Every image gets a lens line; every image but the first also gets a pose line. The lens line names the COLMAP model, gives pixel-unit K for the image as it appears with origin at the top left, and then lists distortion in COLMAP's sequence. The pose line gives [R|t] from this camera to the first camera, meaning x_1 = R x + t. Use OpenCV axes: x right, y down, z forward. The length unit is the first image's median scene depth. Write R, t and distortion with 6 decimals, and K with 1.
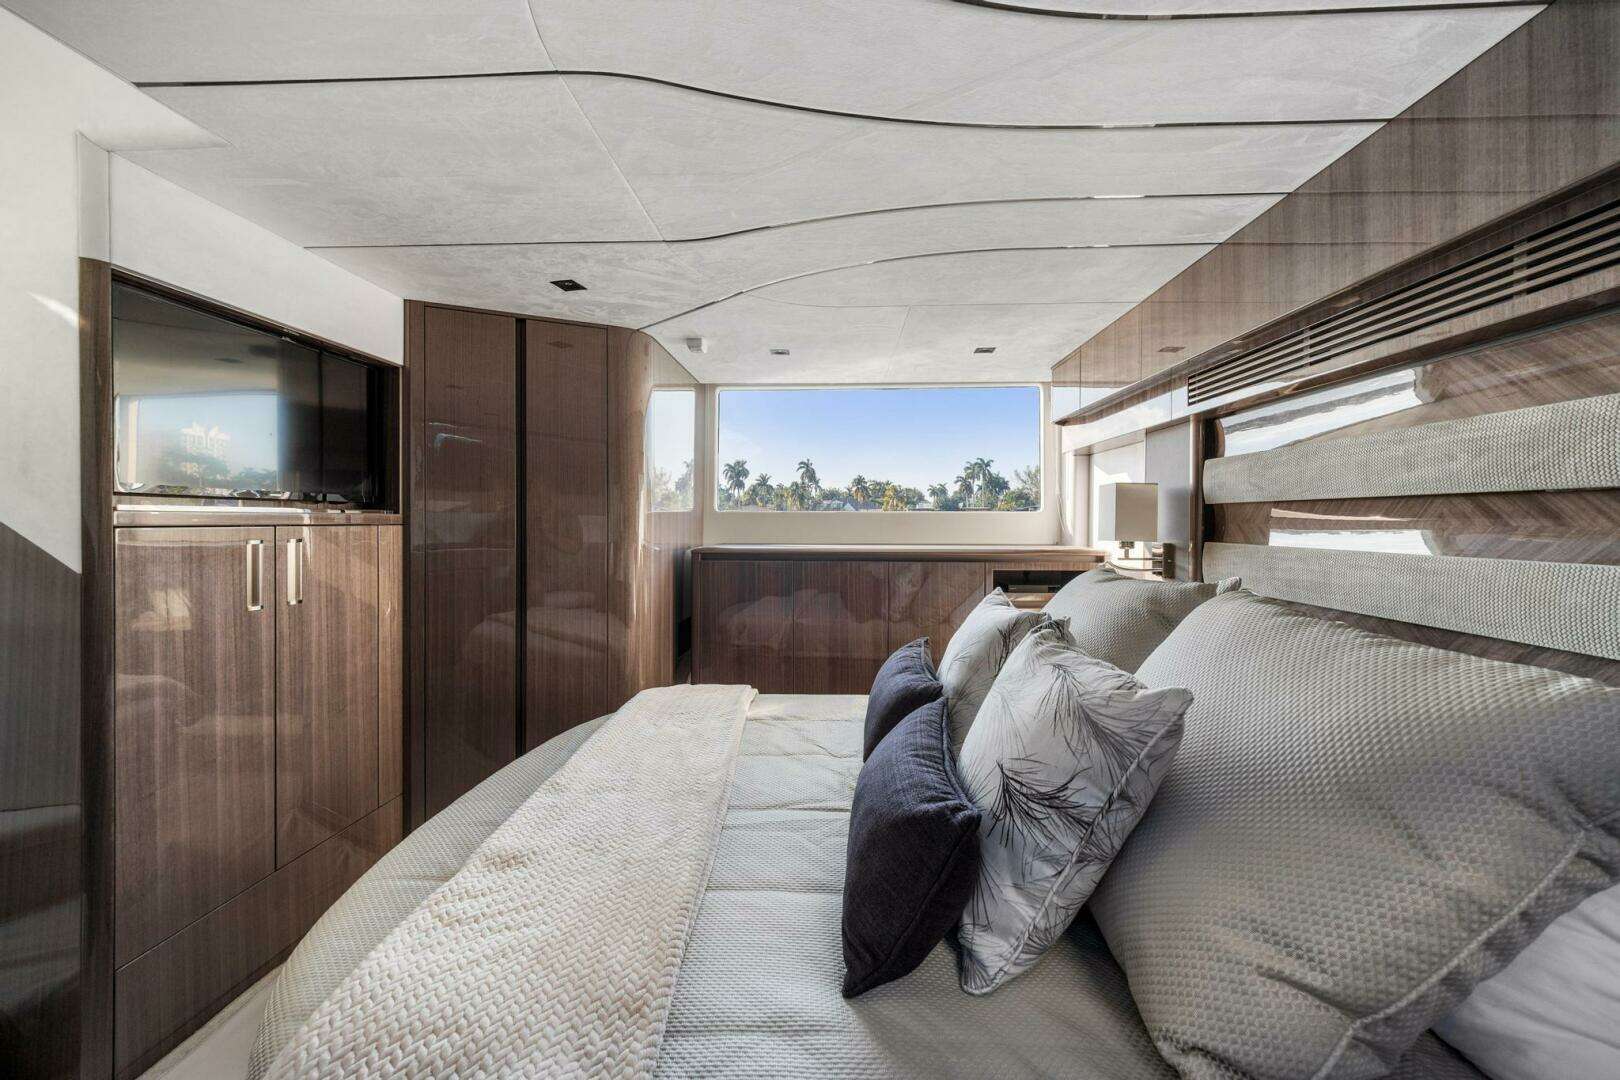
lens RADIAL K [[616.3, 0, 810.1], [0, 616.3, 507.3], [0, 0, 1]] dist [0.000708, 0.000354]
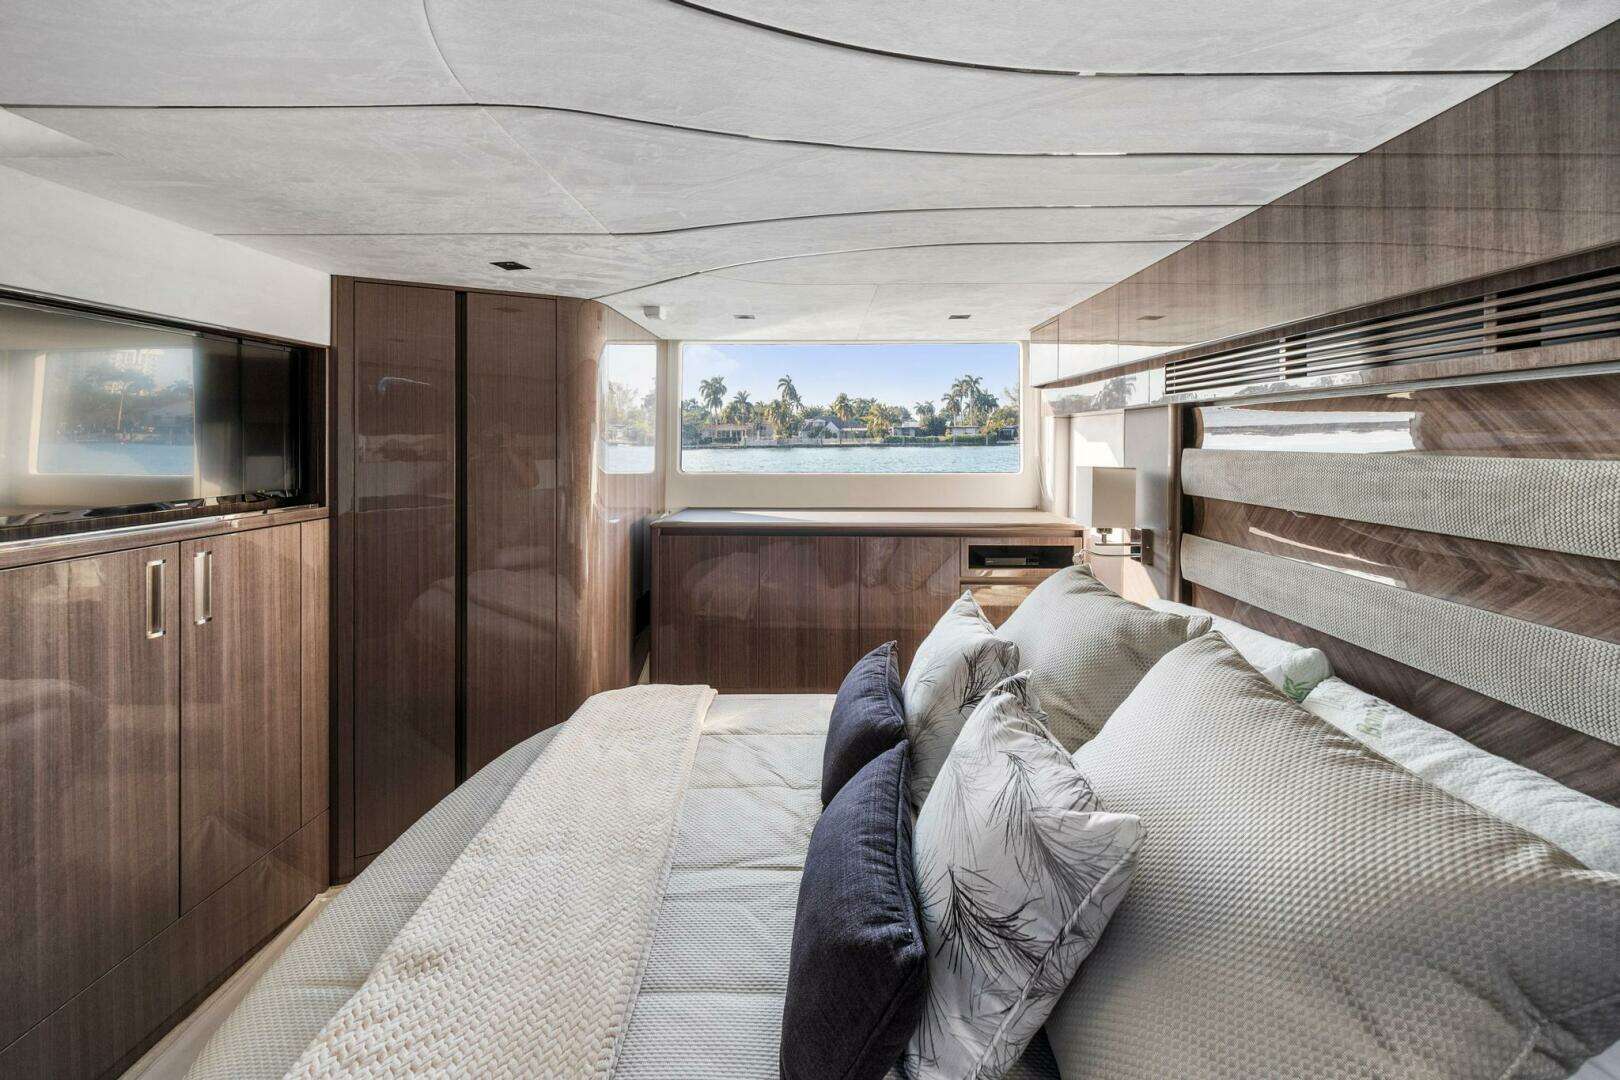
lens RADIAL K [[648.8, 0, 806.9], [0, 648.8, 439.0], [0, 0, 1]] dist [0.000568, 0.000443]
pose [[0.999489, 0.001762, 0.031929, 0.037813], [-0.001765, 0.999998, 0.000063, -0.160172], [-0.031928, -0.000119, 0.999490, 0.013746]]
